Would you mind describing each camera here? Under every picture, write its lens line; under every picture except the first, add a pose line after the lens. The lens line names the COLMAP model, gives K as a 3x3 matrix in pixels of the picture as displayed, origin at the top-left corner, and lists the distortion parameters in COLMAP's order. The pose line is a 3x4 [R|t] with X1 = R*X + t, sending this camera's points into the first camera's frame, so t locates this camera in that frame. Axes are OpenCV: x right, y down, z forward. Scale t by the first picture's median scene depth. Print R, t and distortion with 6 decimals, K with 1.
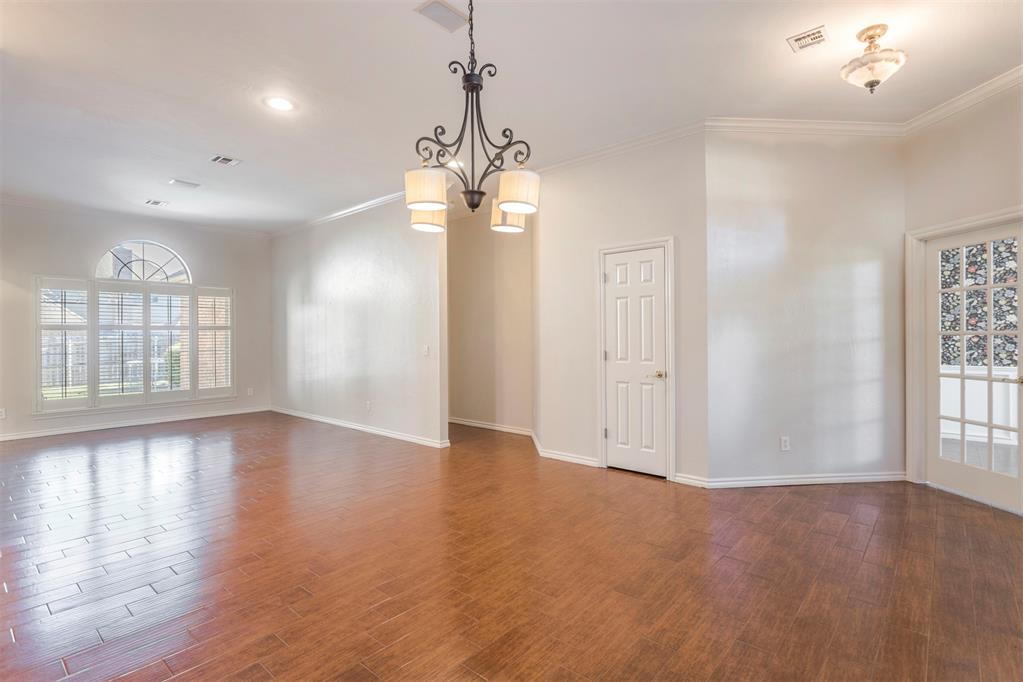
lens RADIAL K [[499.5, 0, 512.7], [0, 499.5, 340.9], [0, 0, 1]] dist [-0.019459, 0.001062]
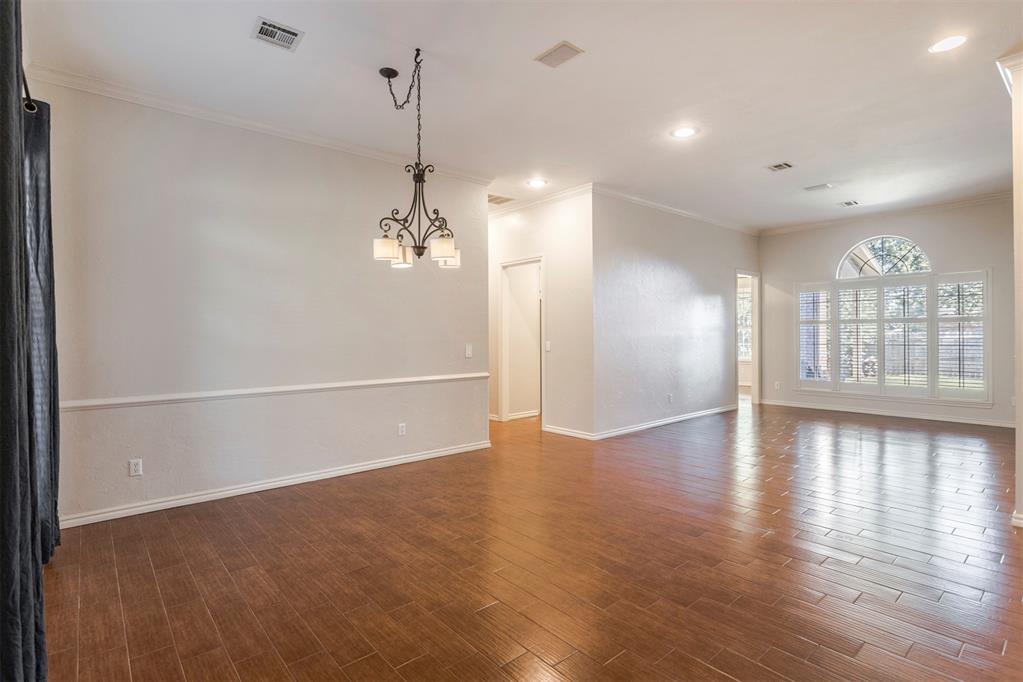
lens RADIAL K [[499.5, 0, 514.9], [0, 499.5, 339.0], [0, 0, 1]] dist [-0.019459, 0.001062]
pose [[-0.151228, 0.013584, -0.988406, 0.799607], [0.004832, 0.999904, 0.013002, -0.012151], [0.988487, -0.002810, -0.151280, 0.831309]]
